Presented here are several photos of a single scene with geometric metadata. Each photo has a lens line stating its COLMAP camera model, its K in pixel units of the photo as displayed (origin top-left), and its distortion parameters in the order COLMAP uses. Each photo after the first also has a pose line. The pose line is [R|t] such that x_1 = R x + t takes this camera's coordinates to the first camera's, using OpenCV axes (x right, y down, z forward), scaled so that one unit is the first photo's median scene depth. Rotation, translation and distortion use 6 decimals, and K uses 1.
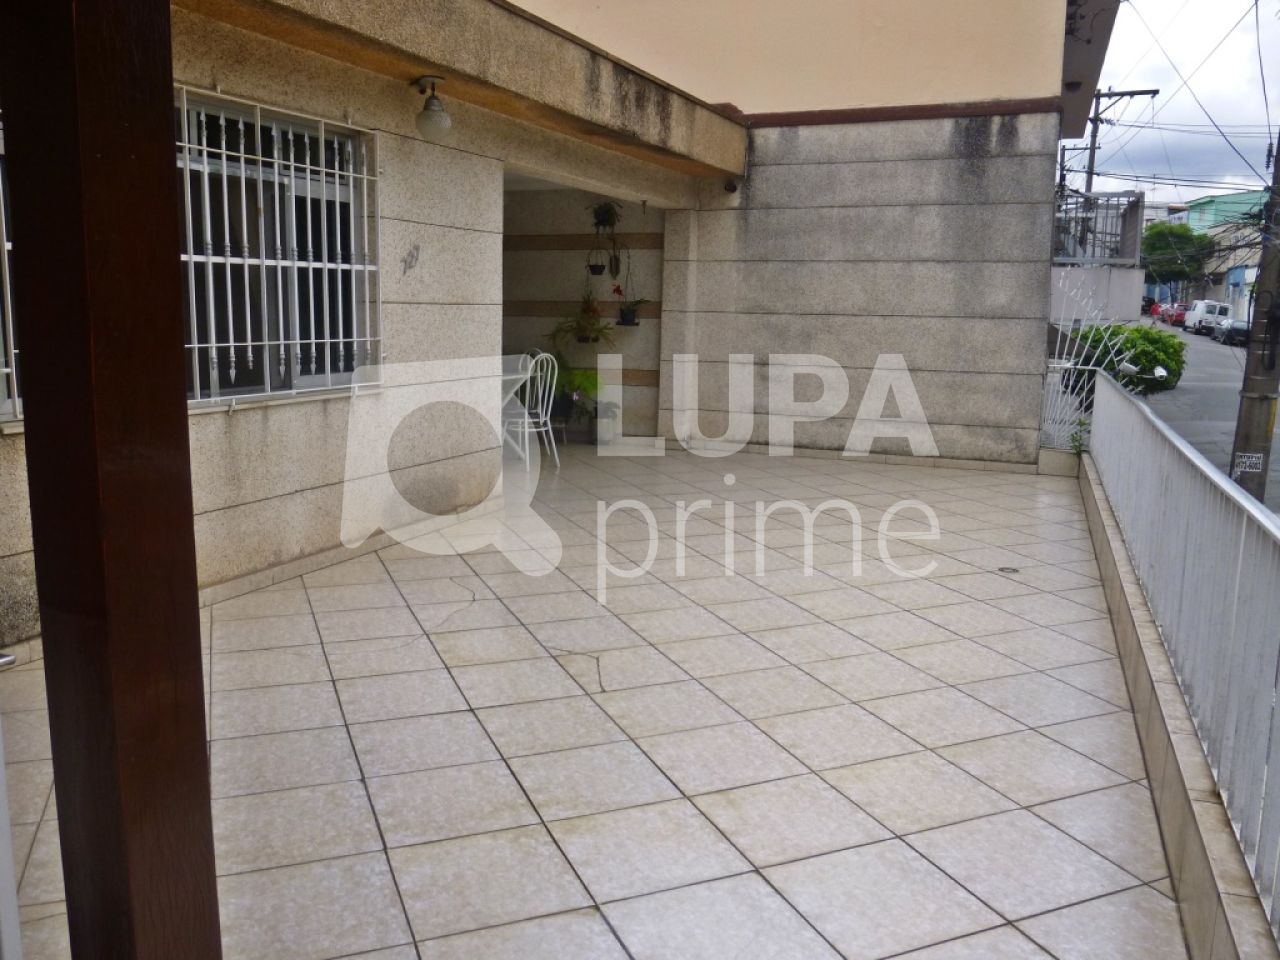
lens RADIAL K [[1160.1, 0, 640.0], [0, 1160.1, 480.0], [0, 0, 1]] dist [-0.031890, 0.007421]
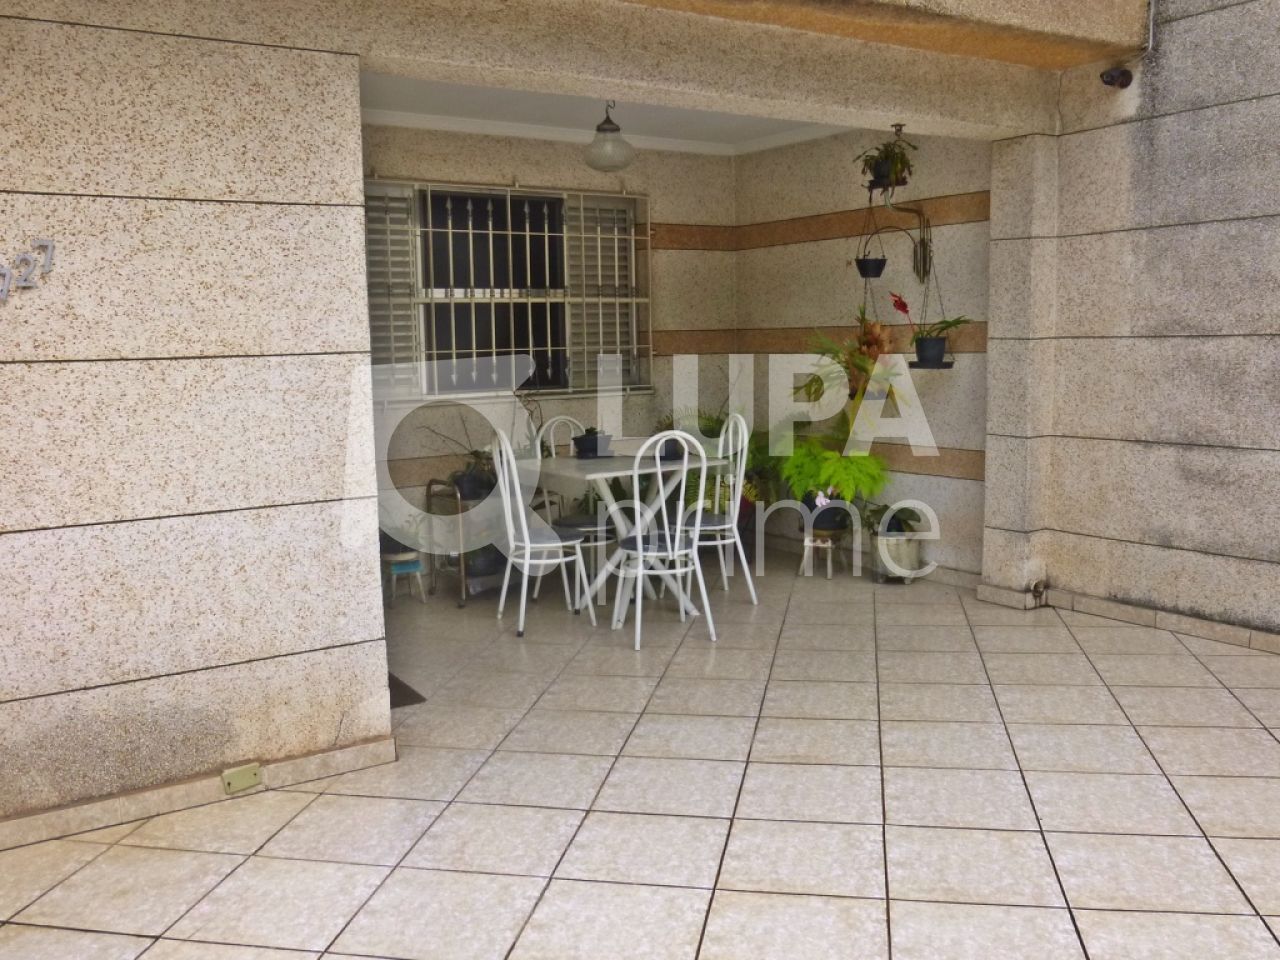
lens RADIAL K [[1160.1, 0, 640.0], [0, 1160.1, 480.0], [0, 0, 1]] dist [-0.031890, 0.007421]
pose [[0.825034, 0.029595, -0.564307, 0.185528], [-0.041483, 0.999105, -0.008252, -0.072507], [0.563558, 0.030217, 0.825524, 0.490936]]
